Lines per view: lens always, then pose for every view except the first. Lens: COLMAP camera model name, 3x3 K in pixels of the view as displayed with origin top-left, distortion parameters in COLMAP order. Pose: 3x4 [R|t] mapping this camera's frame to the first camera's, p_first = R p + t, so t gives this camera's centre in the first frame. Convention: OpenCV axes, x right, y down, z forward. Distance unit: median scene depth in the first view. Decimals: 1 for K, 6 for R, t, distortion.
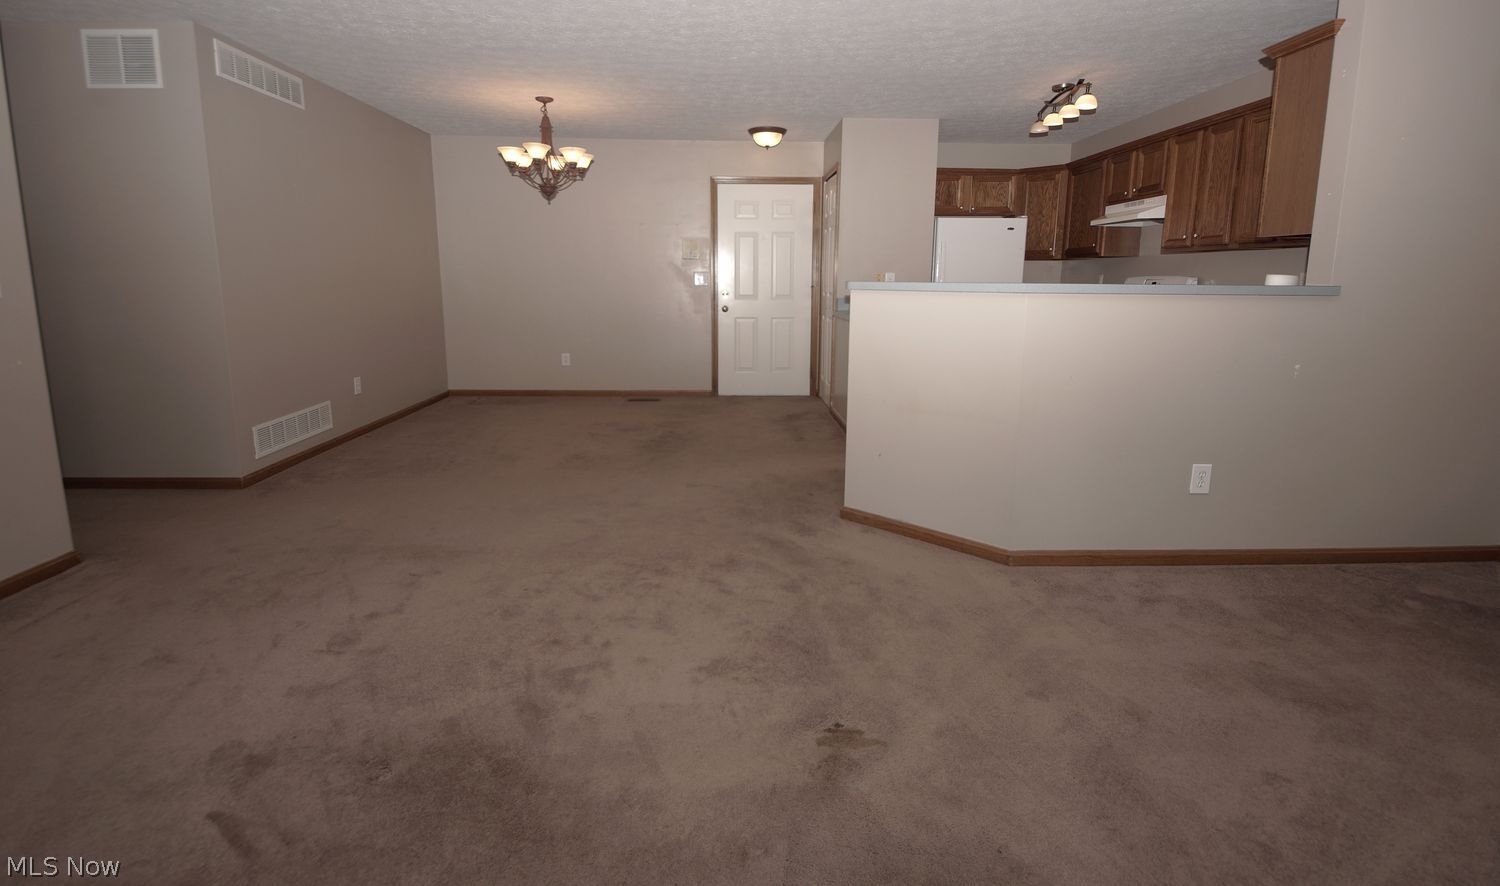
lens RADIAL K [[704.6, 0, 748.5], [0, 704.6, 400.8], [0, 0, 1]] dist [0.027376, -0.001498]
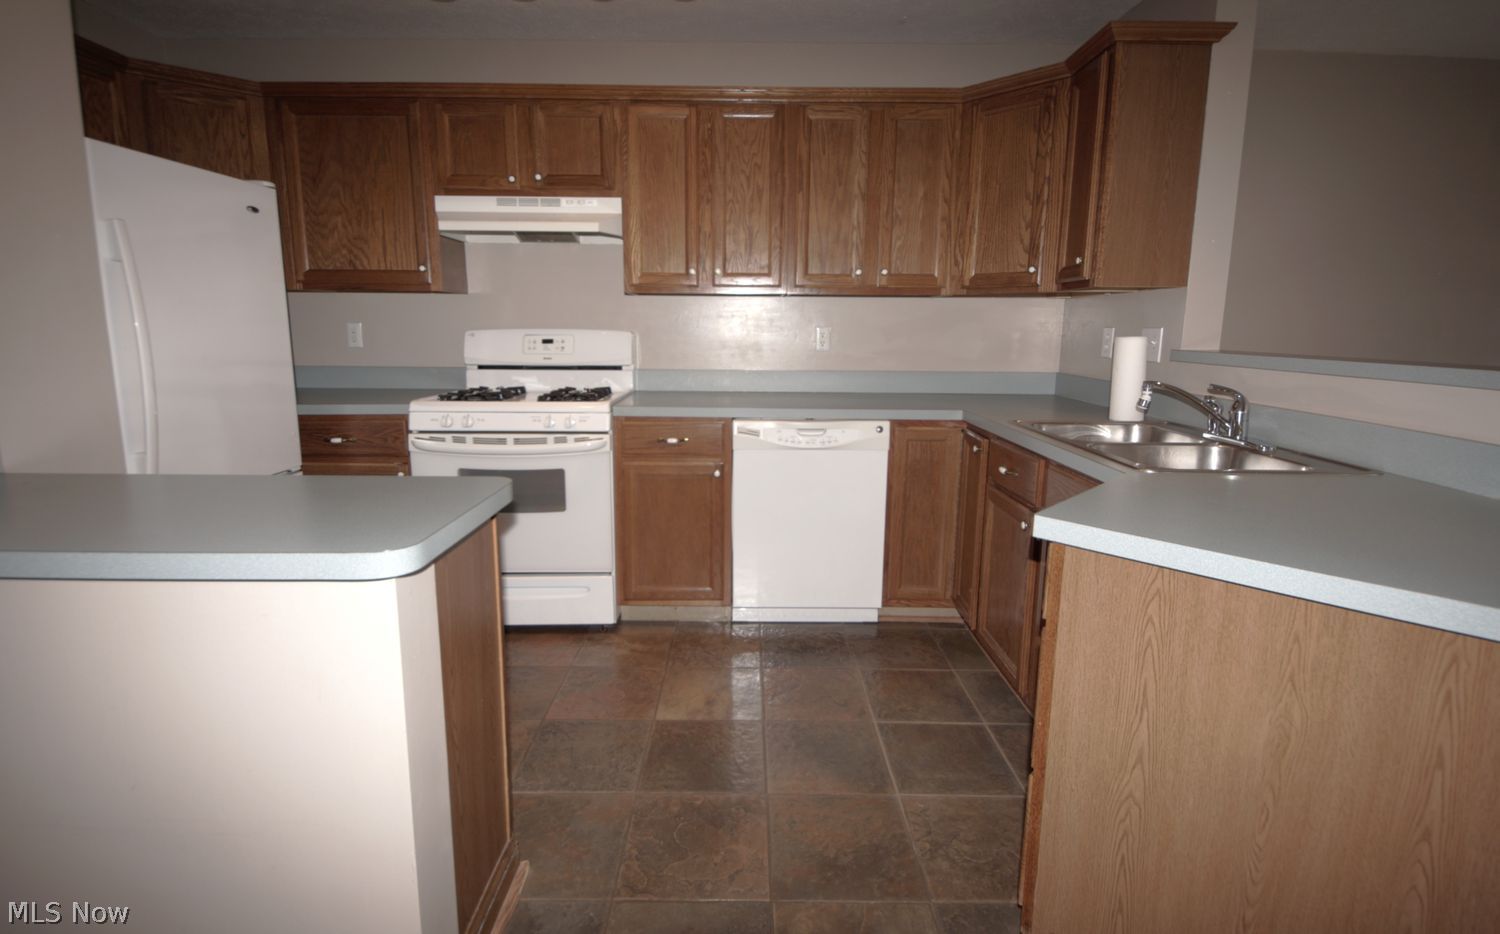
lens RADIAL K [[706.8, 0, 744.2], [0, 706.8, 447.0], [0, 0, 1]] dist [0.004083, -0.001245]
pose [[0.039290, -0.158253, 0.986617, -0.032973], [0.163606, 0.975073, 0.149886, -0.150218], [-0.985743, 0.155527, 0.064202, 0.859634]]
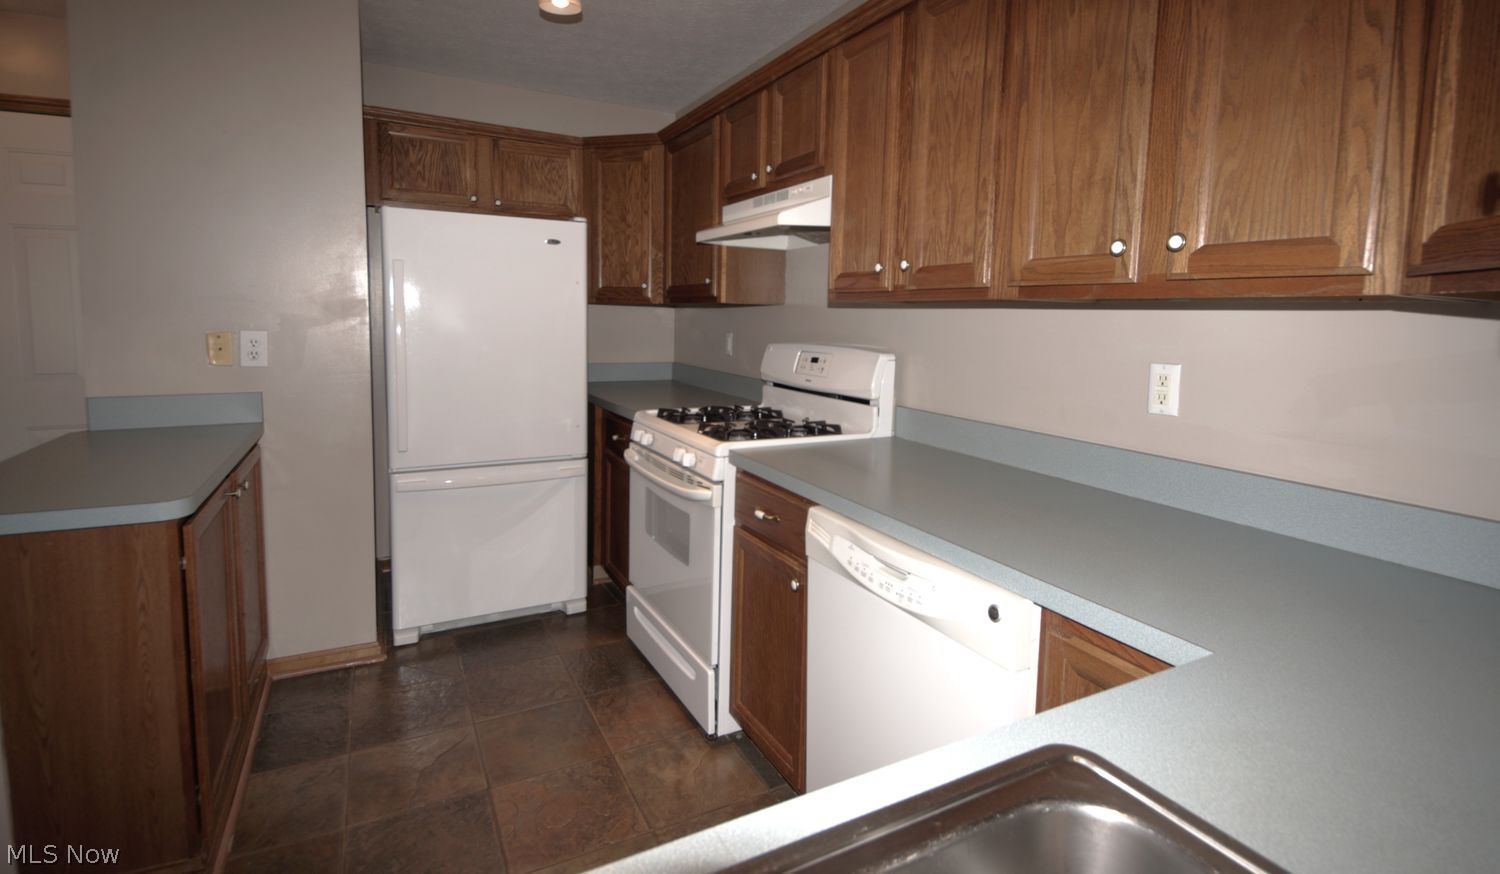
lens RADIAL K [[704.6, 0, 748.1], [0, 704.6, 372.1], [0, 0, 1]] dist [0.027376, -0.001498]
pose [[0.902990, -0.013218, 0.429458, 0.335956], [0.050732, 0.995815, -0.076021, -0.130575], [-0.426655, 0.090434, 0.899882, 0.613425]]
